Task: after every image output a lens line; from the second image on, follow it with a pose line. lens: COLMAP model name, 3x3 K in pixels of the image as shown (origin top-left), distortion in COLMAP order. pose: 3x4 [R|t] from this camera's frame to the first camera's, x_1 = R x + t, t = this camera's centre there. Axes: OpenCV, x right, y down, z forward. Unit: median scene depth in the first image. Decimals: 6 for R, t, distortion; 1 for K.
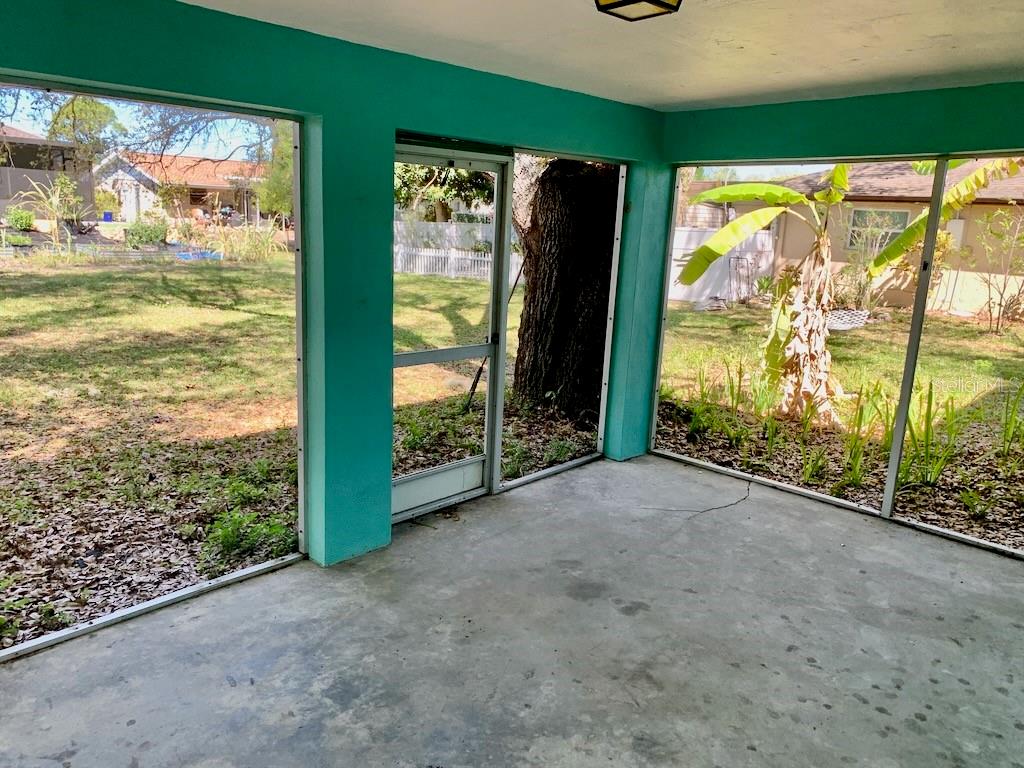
lens RADIAL K [[767.7, 0, 512.0], [0, 767.7, 384.0], [0, 0, 1]] dist [0.099201, -0.121387]
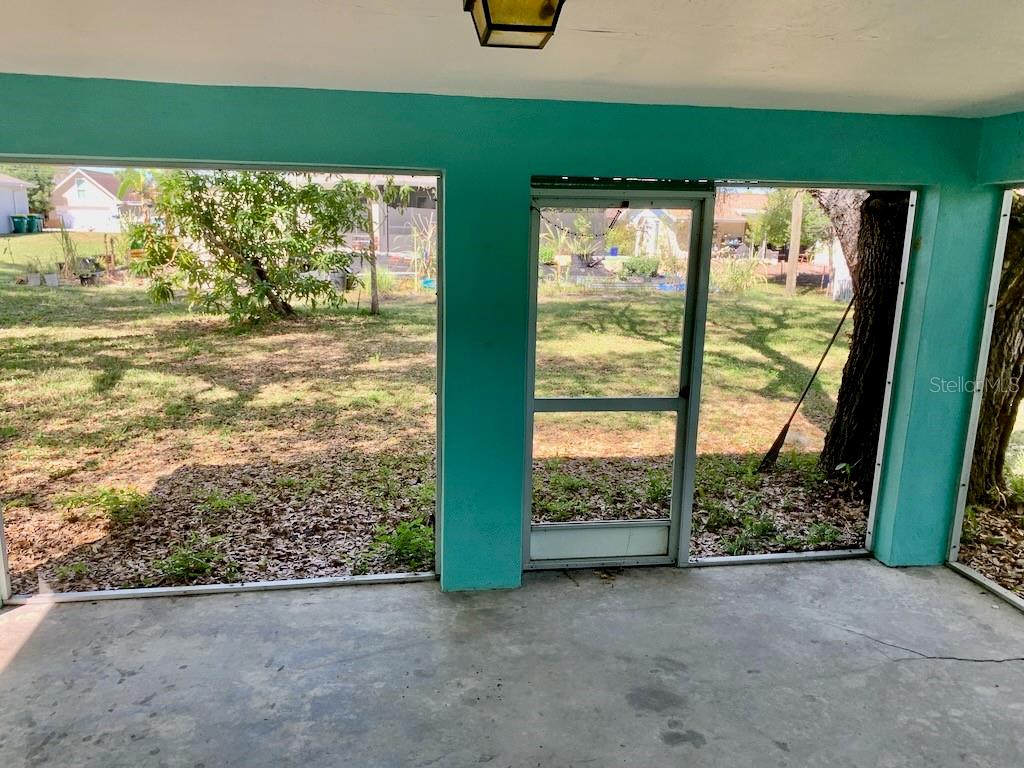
lens RADIAL K [[775.5, 0, 511.6], [0, 775.5, 389.5], [0, 0, 1]] dist [0.017814, -0.006563]
pose [[0.793891, 0.100833, -0.599641, 0.347443], [-0.119647, 0.992780, 0.008537, -0.045534], [0.596172, 0.064968, 0.800223, 0.155524]]
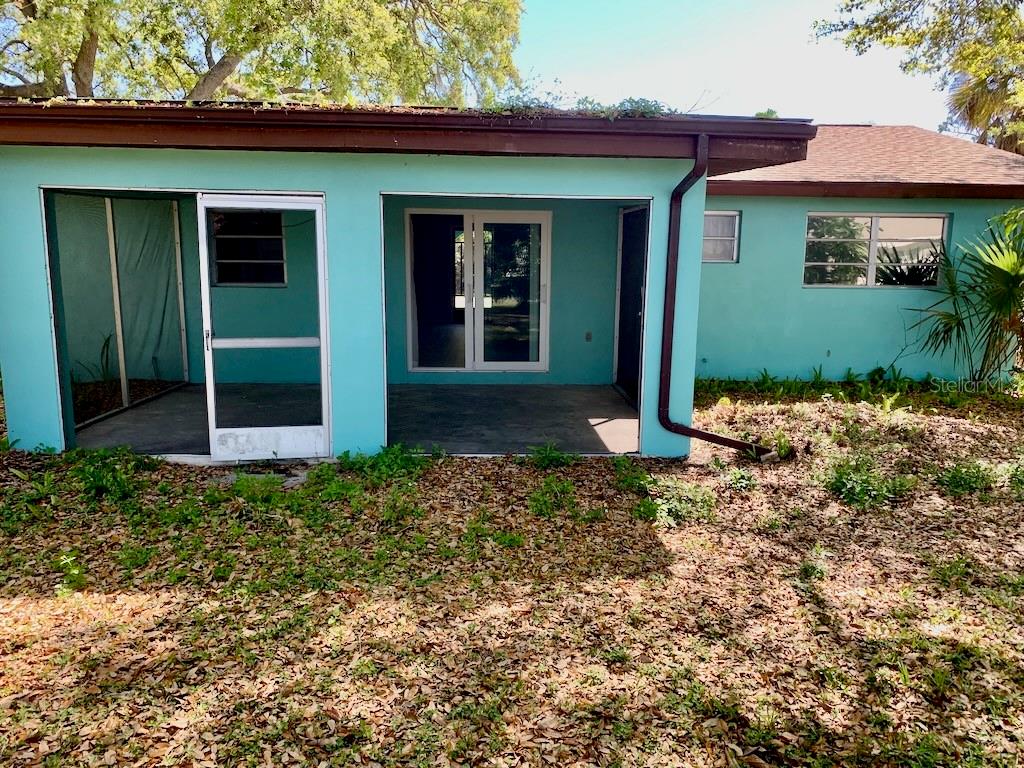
lens RADIAL K [[775.5, 0, 511.6], [0, 775.5, 389.5], [0, 0, 1]] dist [0.017814, -0.006563]
pose [[-0.705487, -0.190157, 0.682736, -1.216559], [0.107908, 0.923280, 0.368659, -0.362958], [-0.700460, 0.333757, -0.630843, 1.417604]]
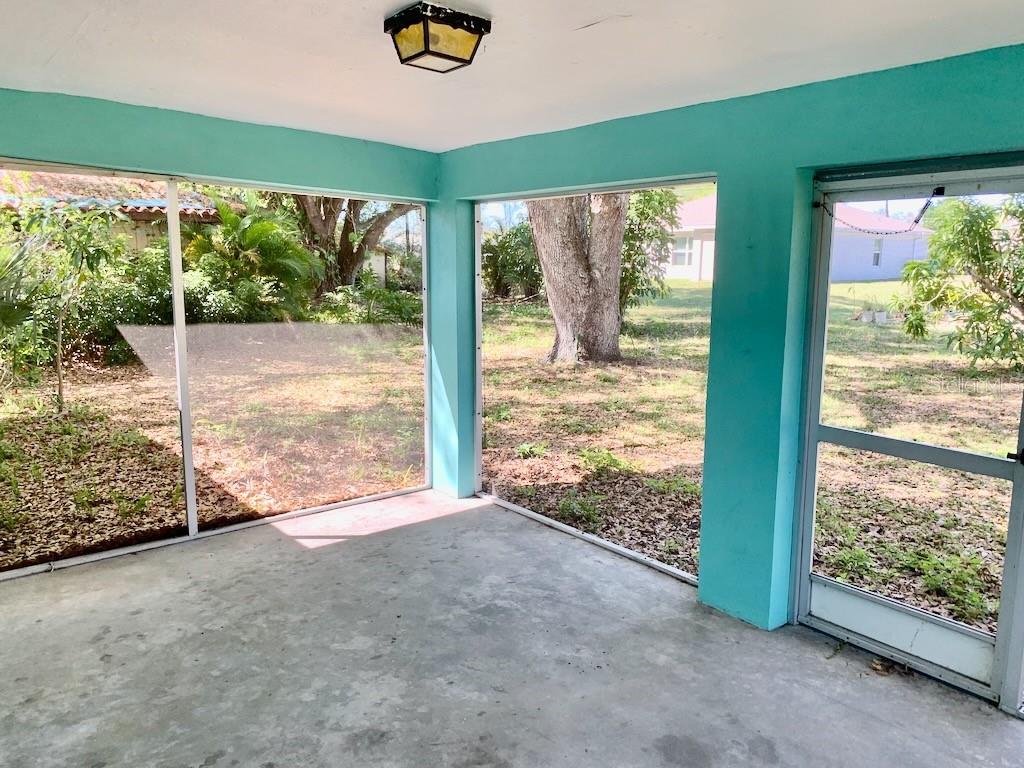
lens RADIAL K [[793.4, 0, 533.3], [0, 793.4, 386.0], [0, 0, 1]] dist [0.000057, -0.006179]
pose [[-0.136321, 0.112963, -0.984203, 0.629987], [-0.234123, 0.961662, 0.142804, -0.109215], [0.962602, 0.249892, -0.104648, 0.658840]]
